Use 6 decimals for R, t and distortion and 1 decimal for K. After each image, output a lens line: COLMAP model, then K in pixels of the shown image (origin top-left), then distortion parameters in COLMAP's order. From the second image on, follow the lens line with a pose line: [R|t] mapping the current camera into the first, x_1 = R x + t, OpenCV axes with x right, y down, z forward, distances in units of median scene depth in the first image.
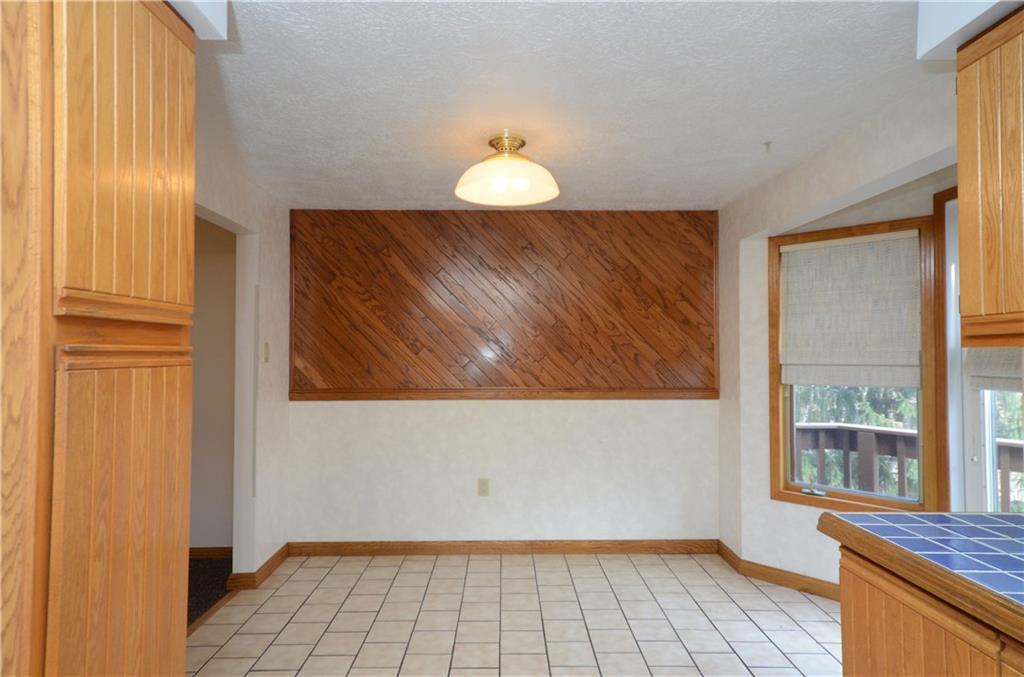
lens RADIAL K [[570.2, 0, 509.7], [0, 570.2, 342.5], [0, 0, 1]] dist [0.026604, 0.000602]
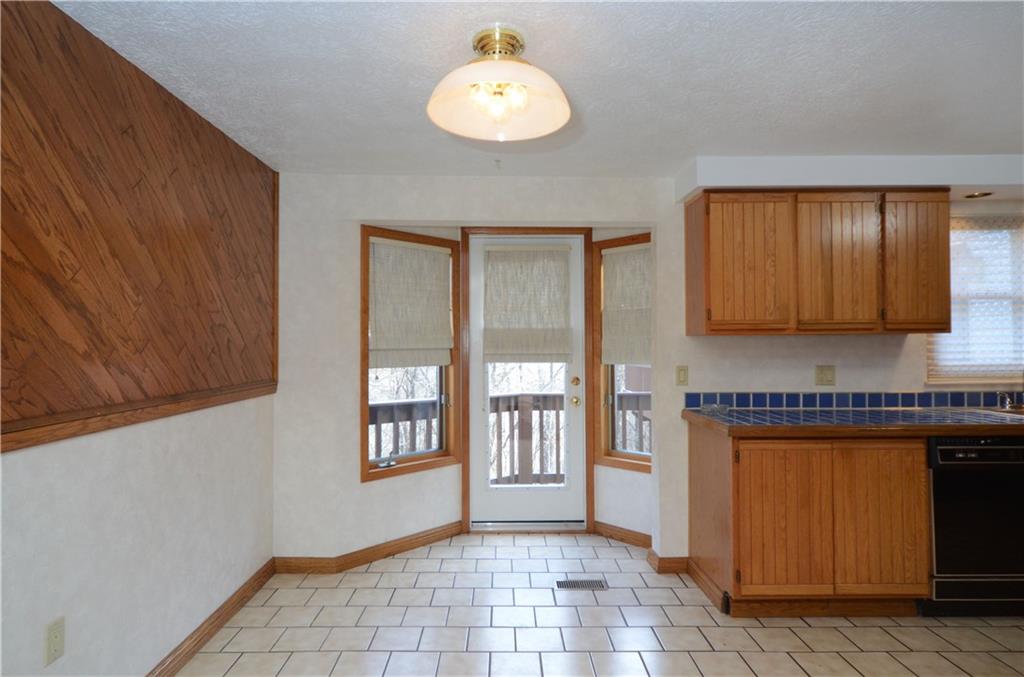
lens RADIAL K [[560.9, 0, 511.4], [0, 560.9, 334.2], [0, 0, 1]] dist [0.003495, 0.001519]
pose [[0.014249, 0.015250, 0.999782, -0.474773], [-0.018348, 0.999719, -0.014988, 0.018042], [-0.999730, -0.018130, 0.014525, 0.643581]]
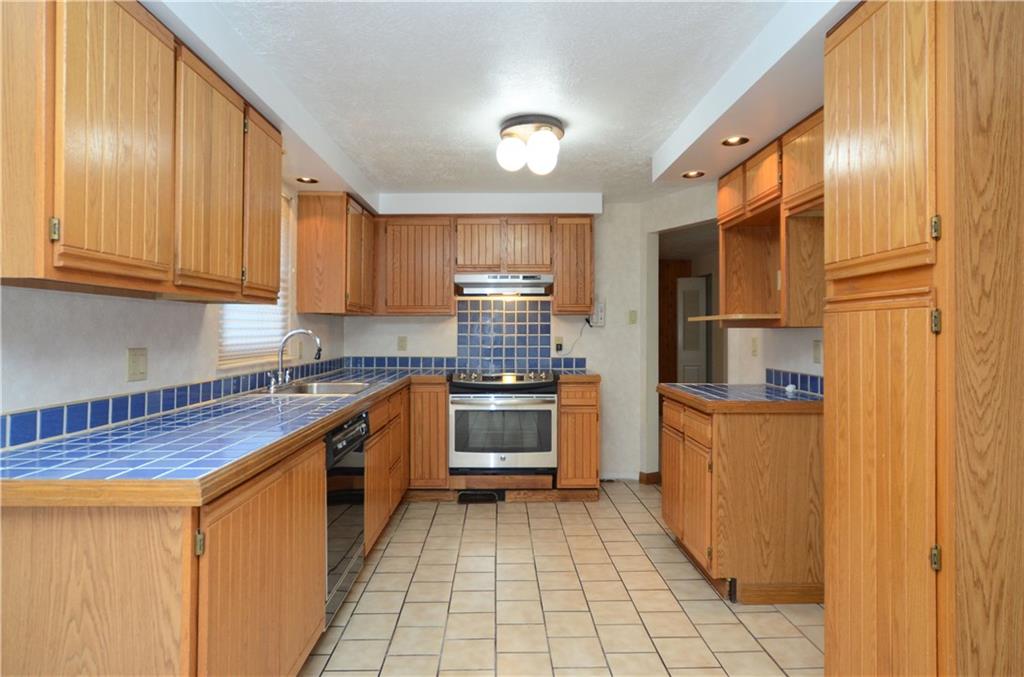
lens RADIAL K [[570.2, 0, 509.7], [0, 570.2, 342.5], [0, 0, 1]] dist [0.026604, 0.000602]
pose [[-0.999998, 0.001144, -0.001858, 0.045005], [0.001153, 0.999988, -0.004826, 0.041769], [0.001853, -0.004828, -0.999987, 0.709687]]
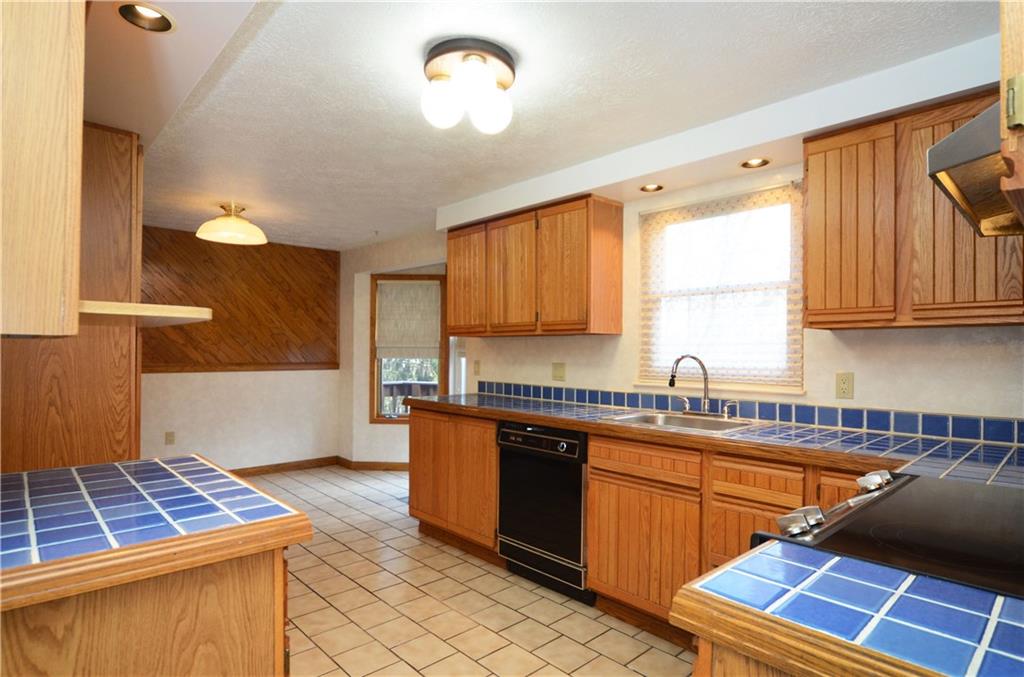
lens RADIAL K [[542.0, 0, 514.3], [0, 542.0, 354.0], [0, 0, 1]] dist [-0.014819, 0.000437]
pose [[0.740570, 0.001196, 0.671978, -0.294621], [-0.023416, 0.999437, 0.024027, 0.007811], [-0.671571, -0.033529, 0.740181, -0.460325]]
